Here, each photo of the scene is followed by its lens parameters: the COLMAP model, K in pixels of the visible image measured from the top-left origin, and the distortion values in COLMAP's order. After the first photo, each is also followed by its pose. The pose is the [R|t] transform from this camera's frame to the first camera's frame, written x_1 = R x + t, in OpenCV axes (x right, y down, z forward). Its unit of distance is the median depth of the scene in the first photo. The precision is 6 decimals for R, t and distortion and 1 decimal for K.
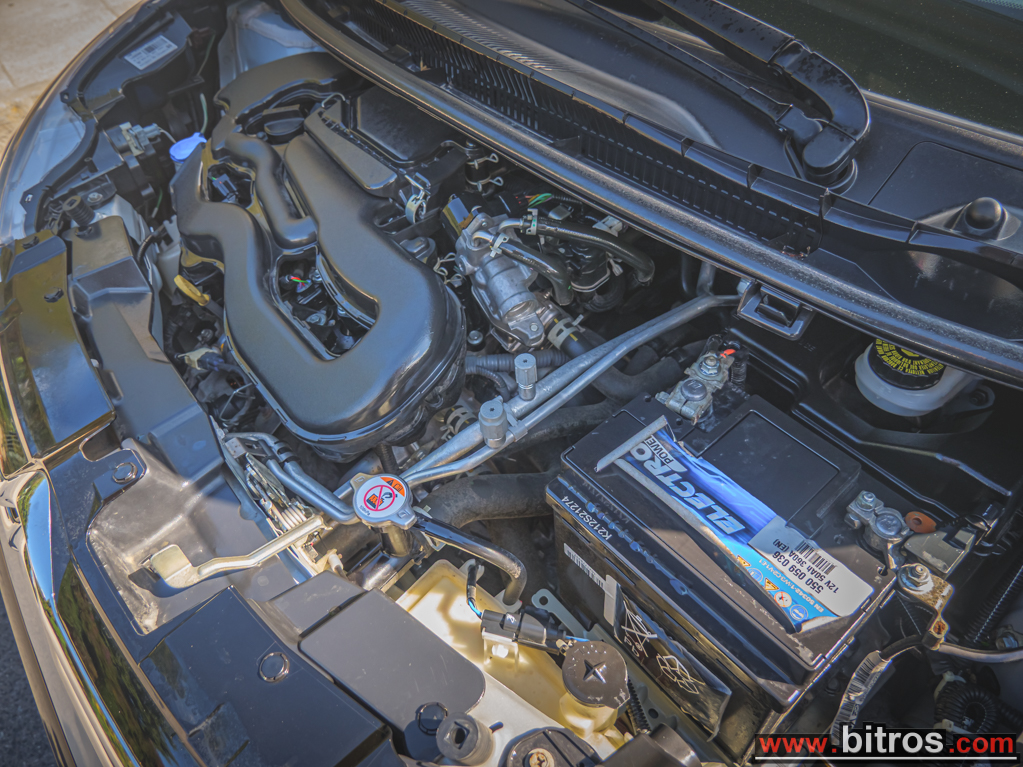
lens RADIAL K [[738.2, 0, 510.6], [0, 738.2, 385.7], [0, 0, 1]] dist [-0.032818, 0.013251]
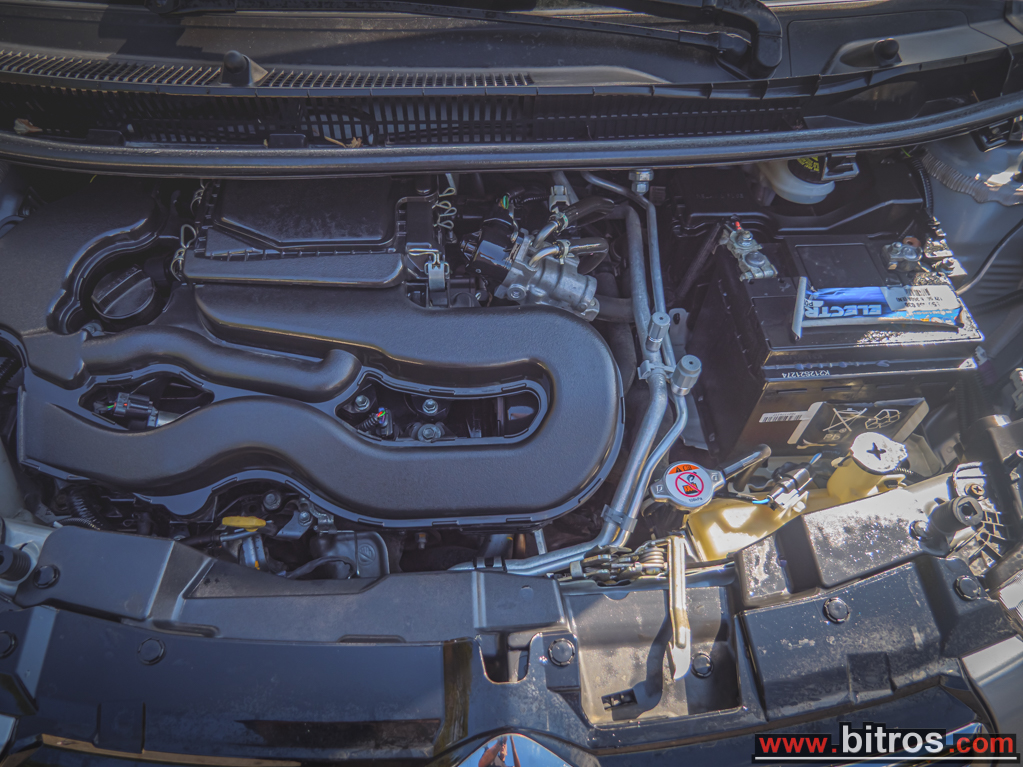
lens RADIAL K [[738.2, 0, 511.1], [0, 738.2, 381.1], [0, 0, 1]] dist [-0.032818, 0.013251]
pose [[0.574502, -0.602490, 0.554034, -0.948386], [0.556204, 0.783957, 0.275769, -0.472533], [-0.600487, 0.149726, 0.785492, 0.297730]]
